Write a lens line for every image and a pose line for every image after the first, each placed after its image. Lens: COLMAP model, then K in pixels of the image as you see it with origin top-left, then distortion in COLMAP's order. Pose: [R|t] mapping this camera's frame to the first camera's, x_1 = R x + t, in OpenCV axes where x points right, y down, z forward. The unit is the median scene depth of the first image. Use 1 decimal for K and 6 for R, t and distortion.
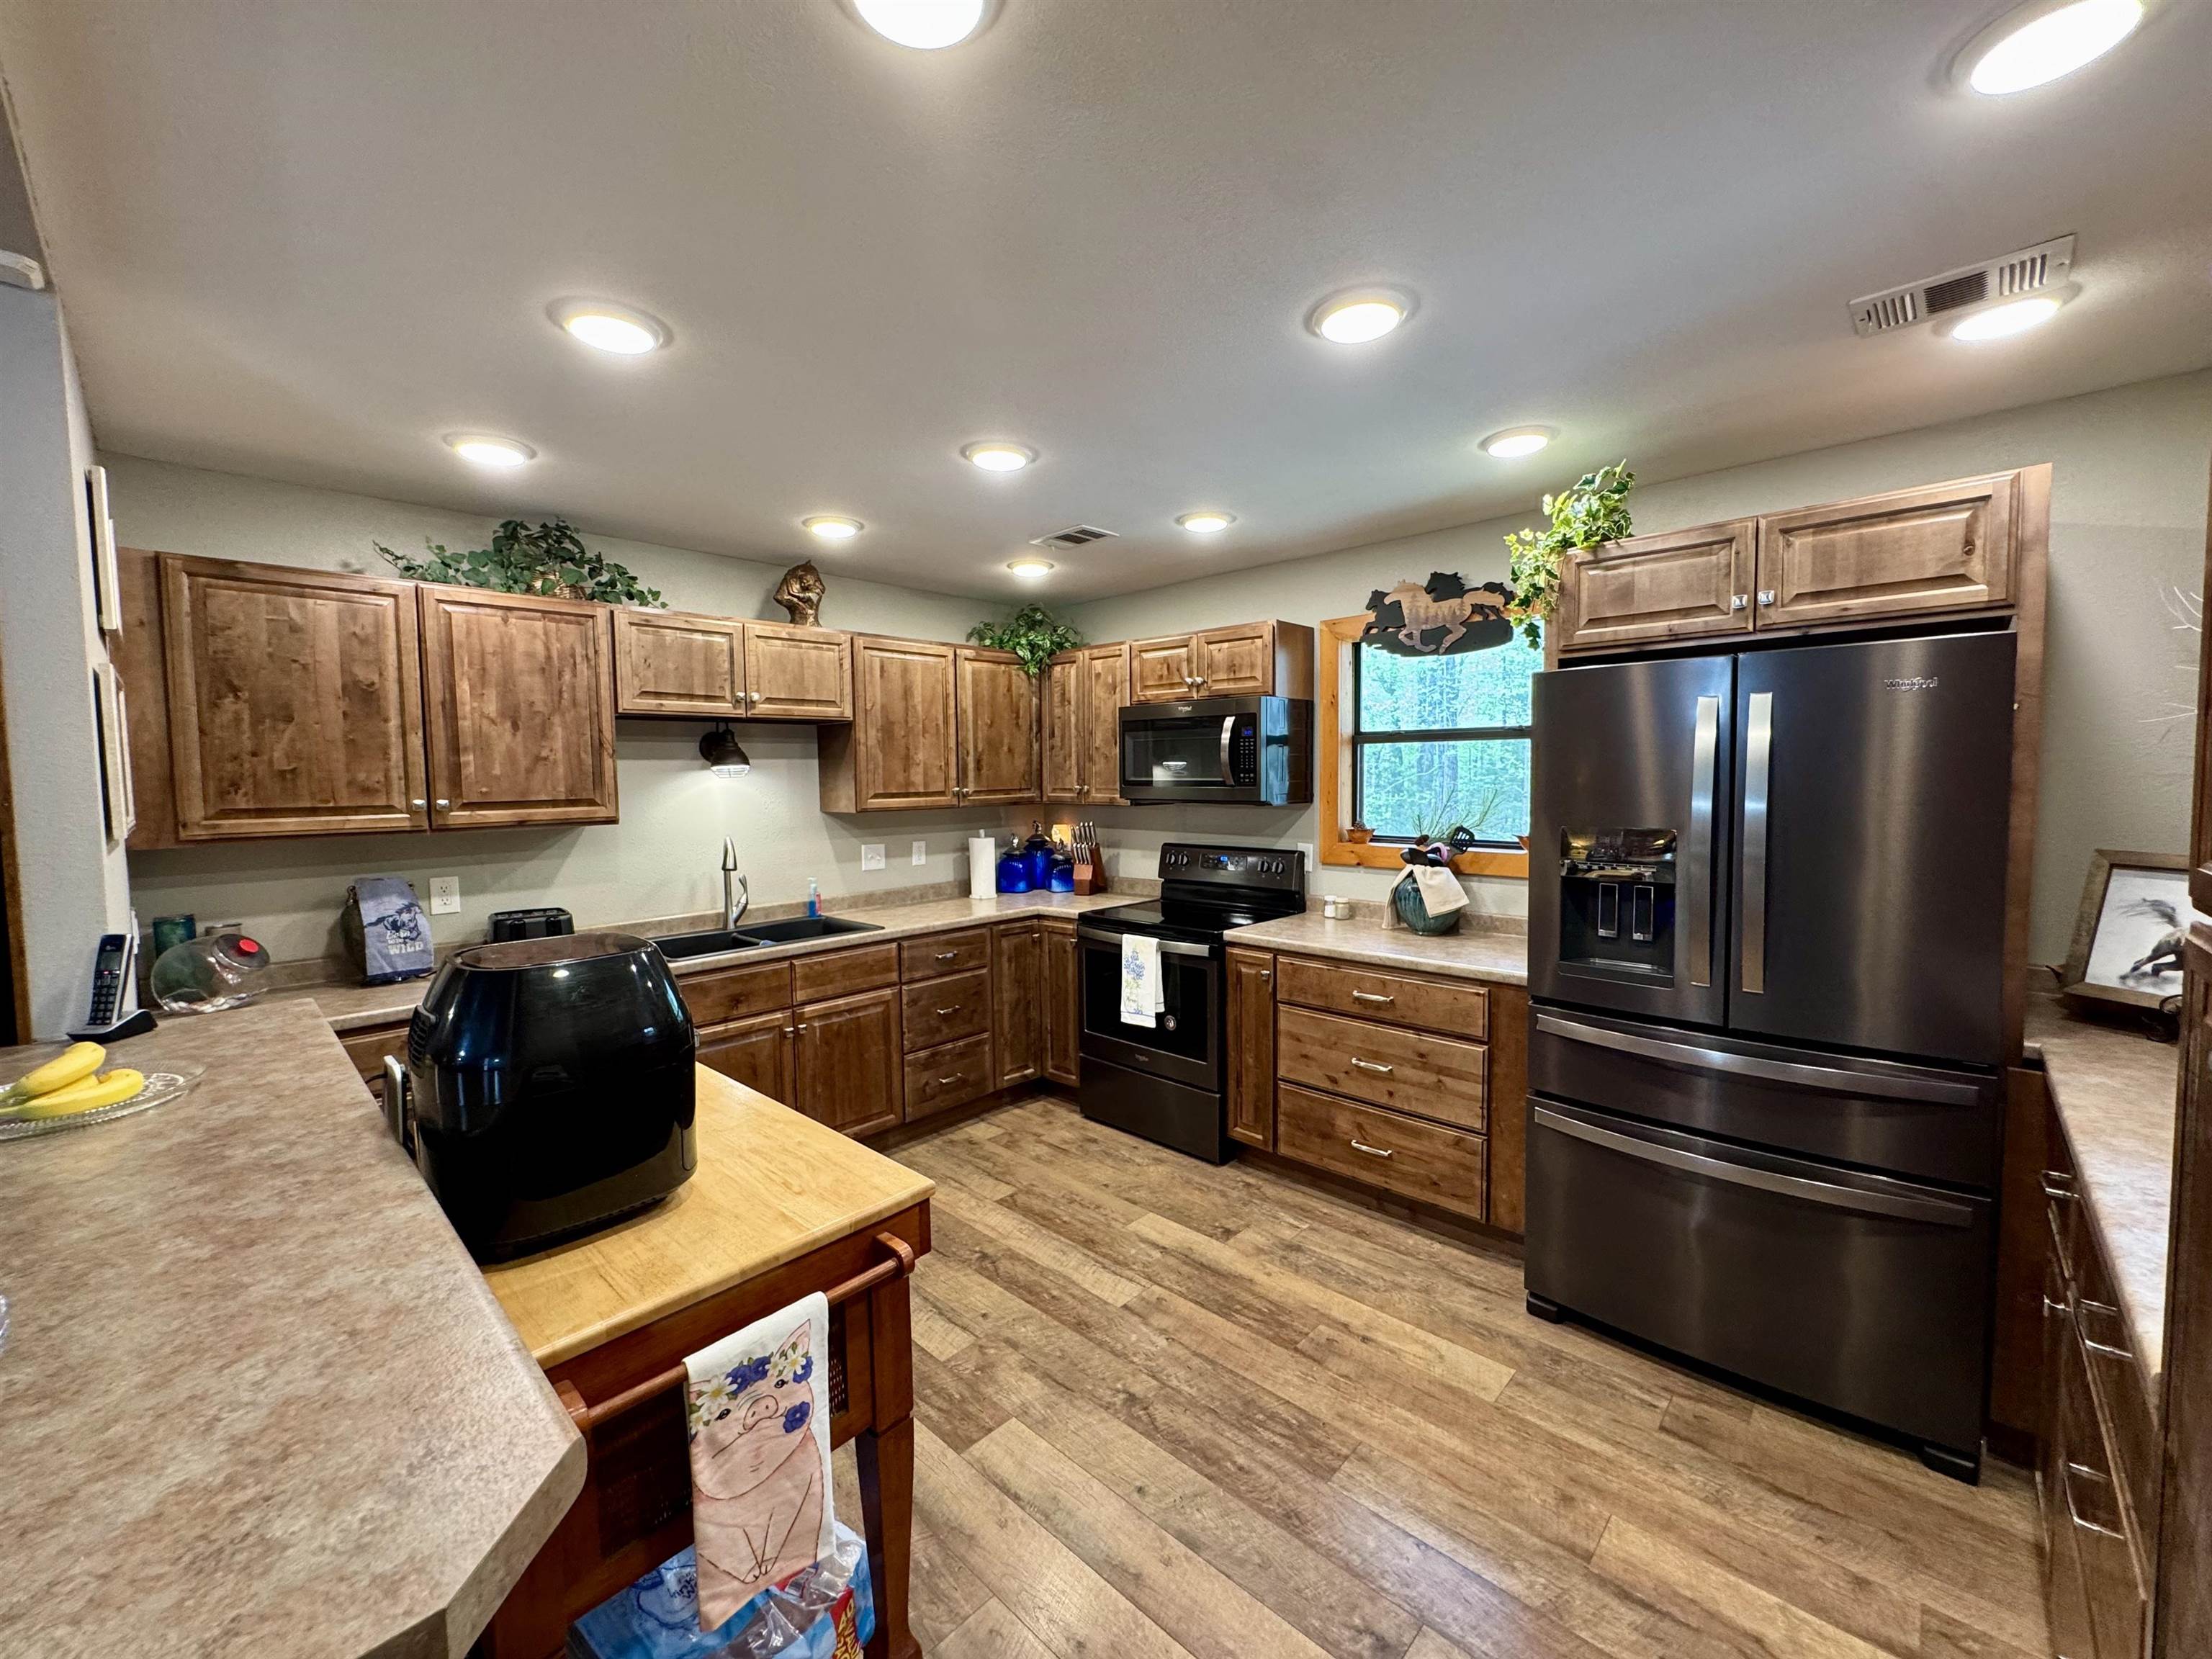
lens RADIAL K [[879.7, 0, 1106.6], [0, 879.7, 825.7], [0, 0, 1]] dist [-0.003179, 0.000506]
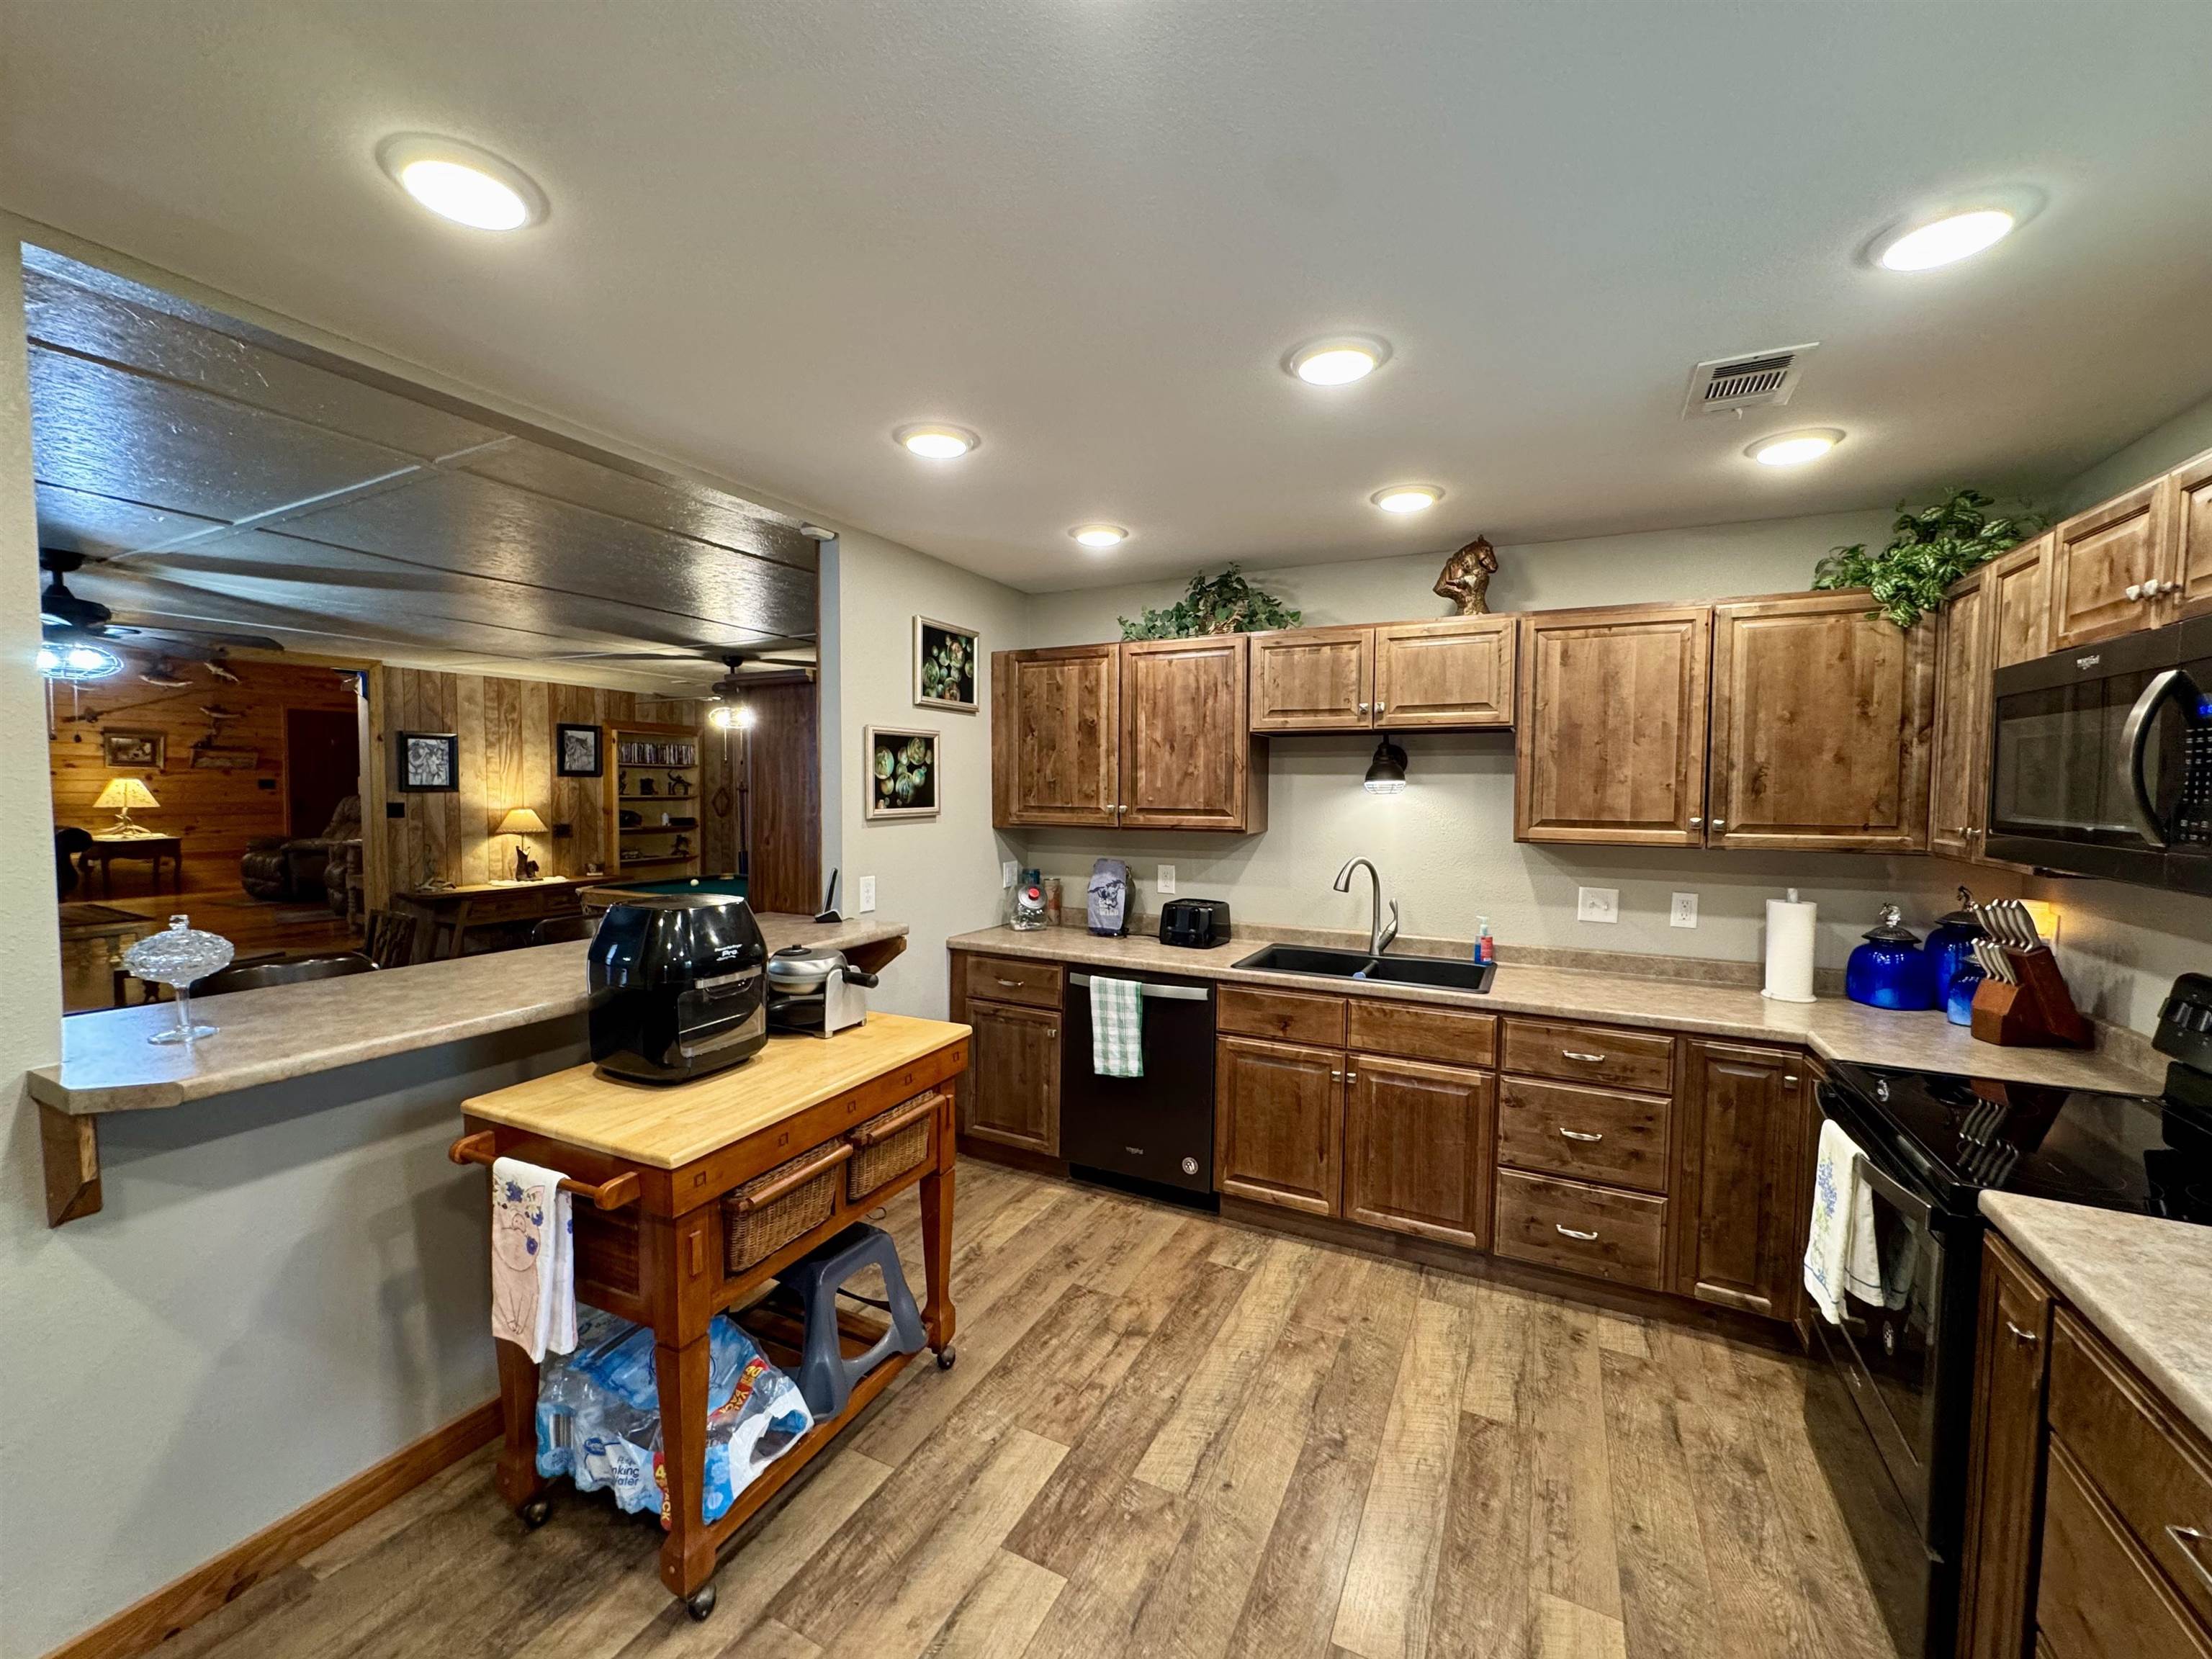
lens RADIAL K [[879.7, 0, 1102.6], [0, 879.7, 826.1], [0, 0, 1]] dist [-0.003179, 0.000506]
pose [[0.290149, 0.060366, -0.955076, 0.421379], [-0.070220, 0.996661, 0.041661, -0.042851], [0.954402, 0.054978, 0.293420, 0.490401]]
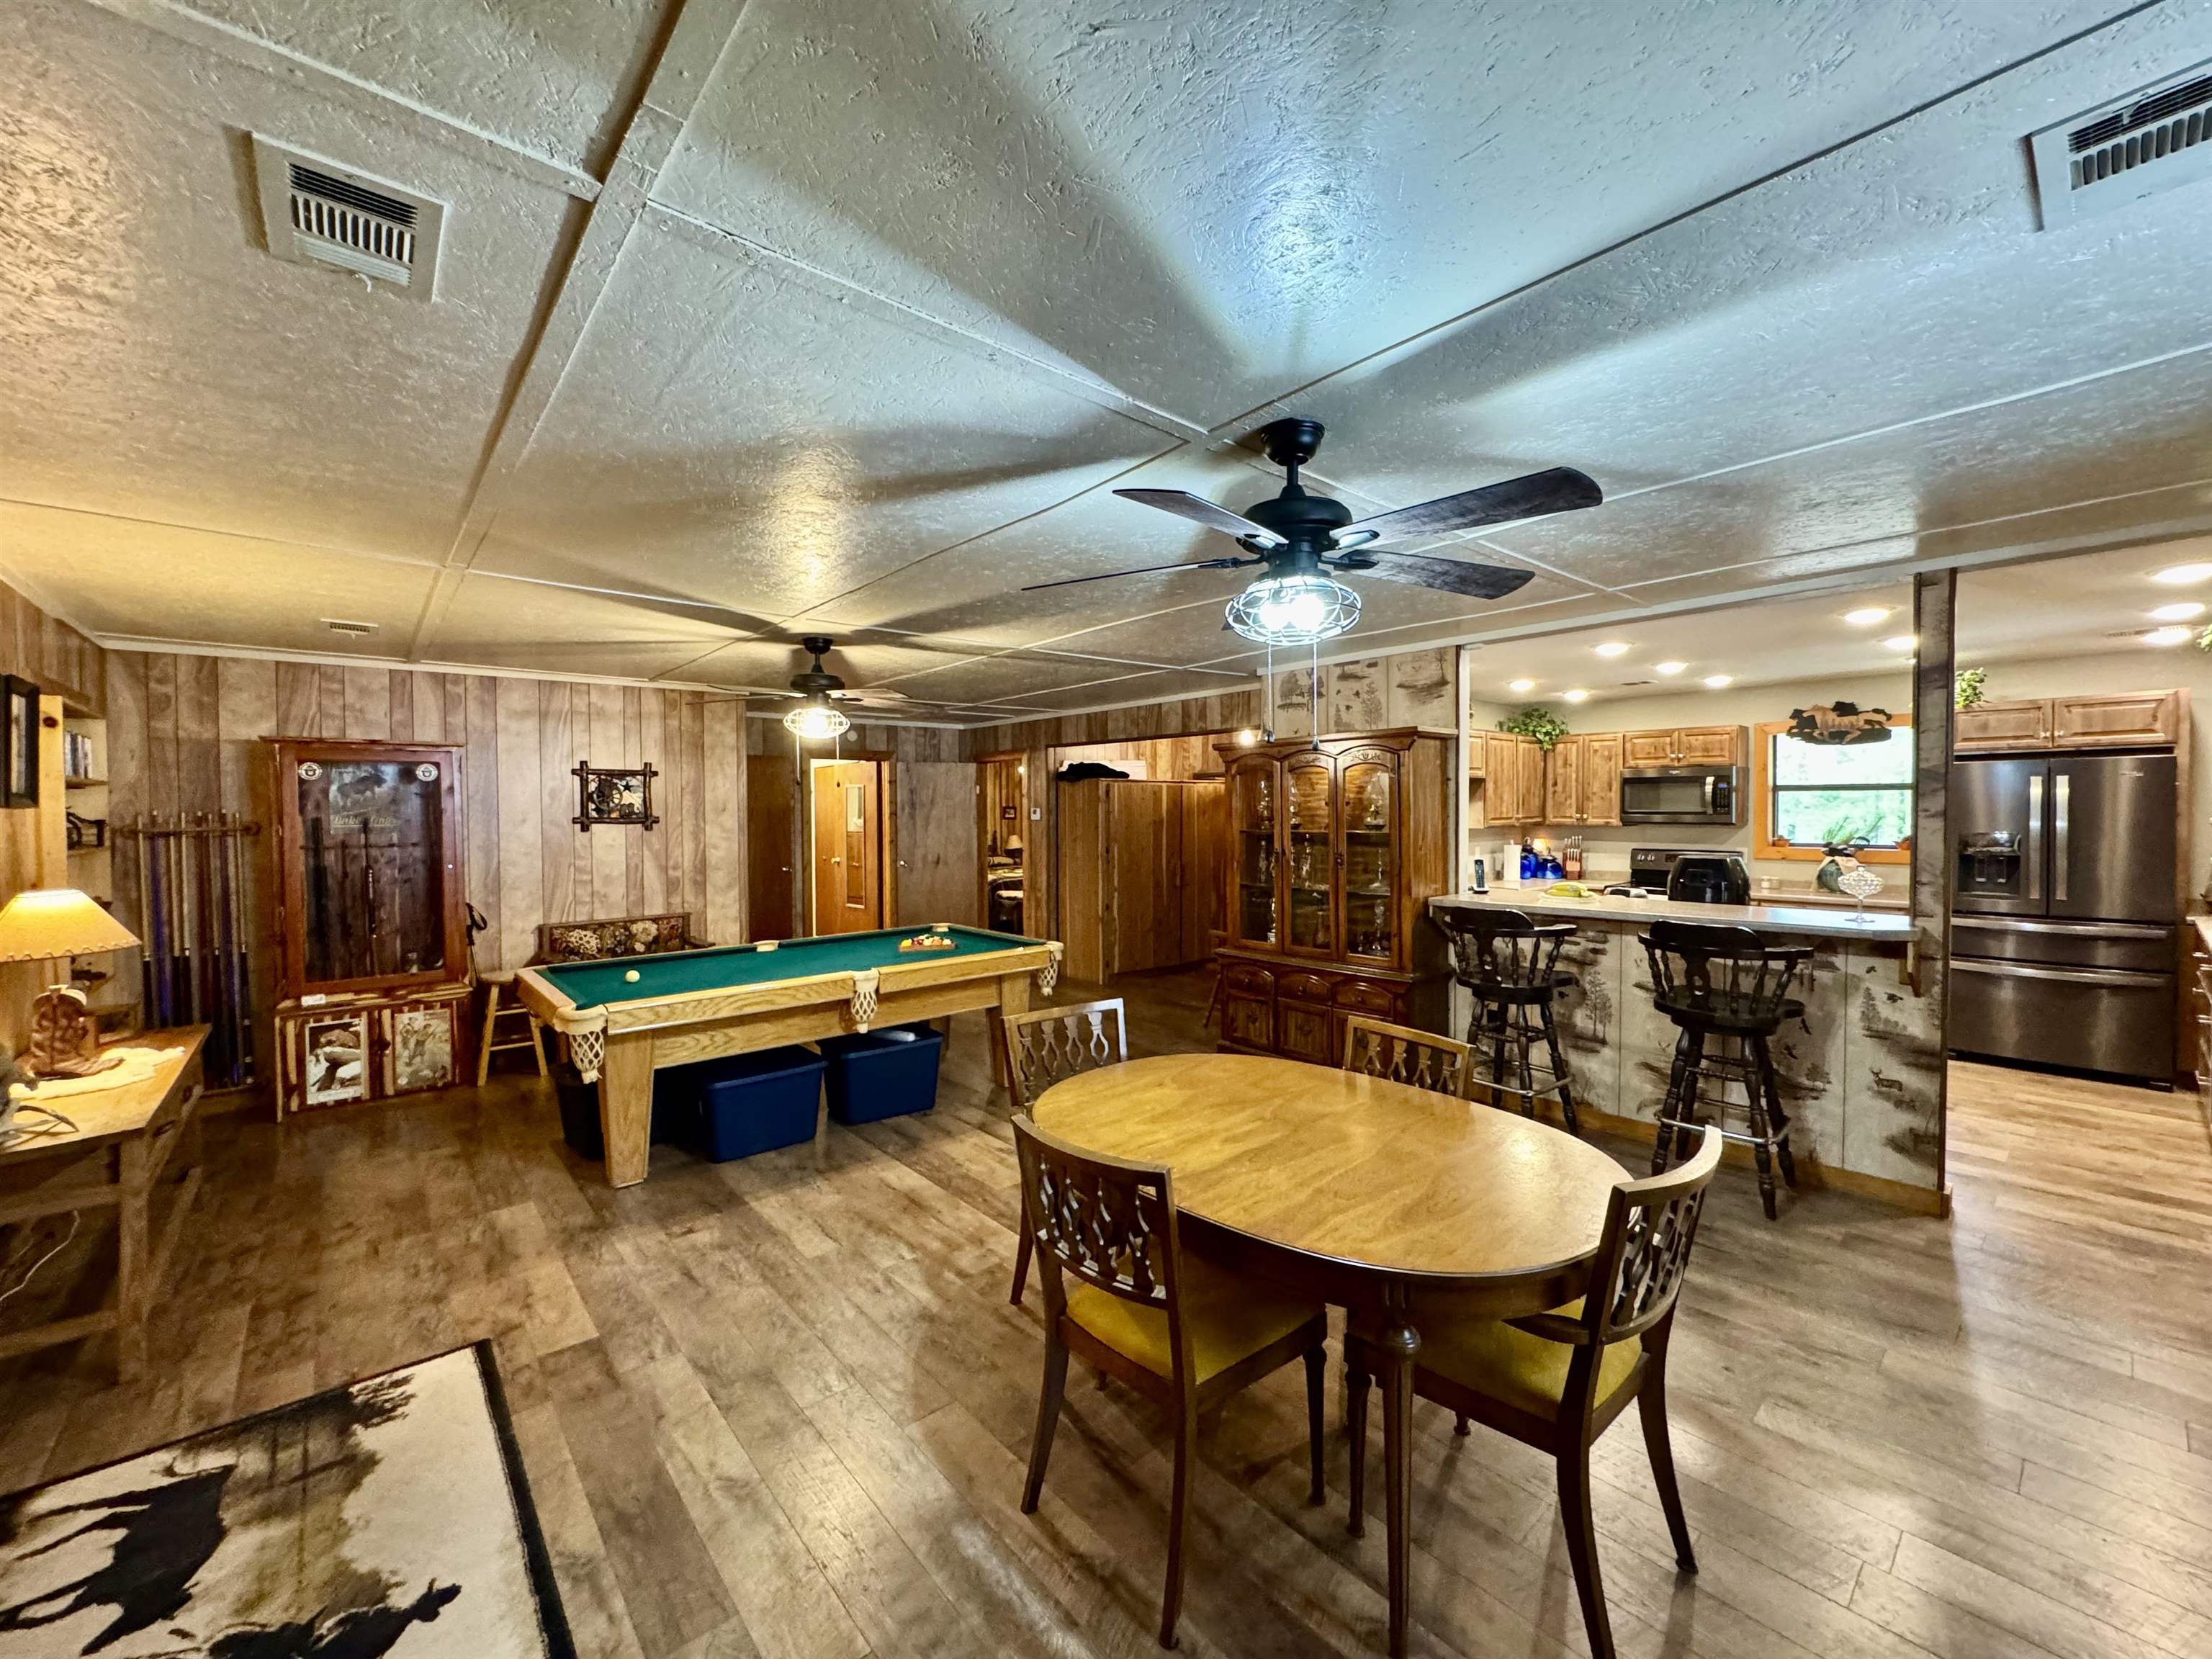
lens RADIAL K [[879.7, 0, 1110.3], [0, 879.7, 822.1], [0, 0, 1]] dist [-0.003179, 0.000506]
pose [[0.994854, 0.005976, -0.101141, -1.024047], [-0.010177, 0.999104, -0.041079, 0.064957], [0.100805, 0.041897, 0.994024, -1.051612]]
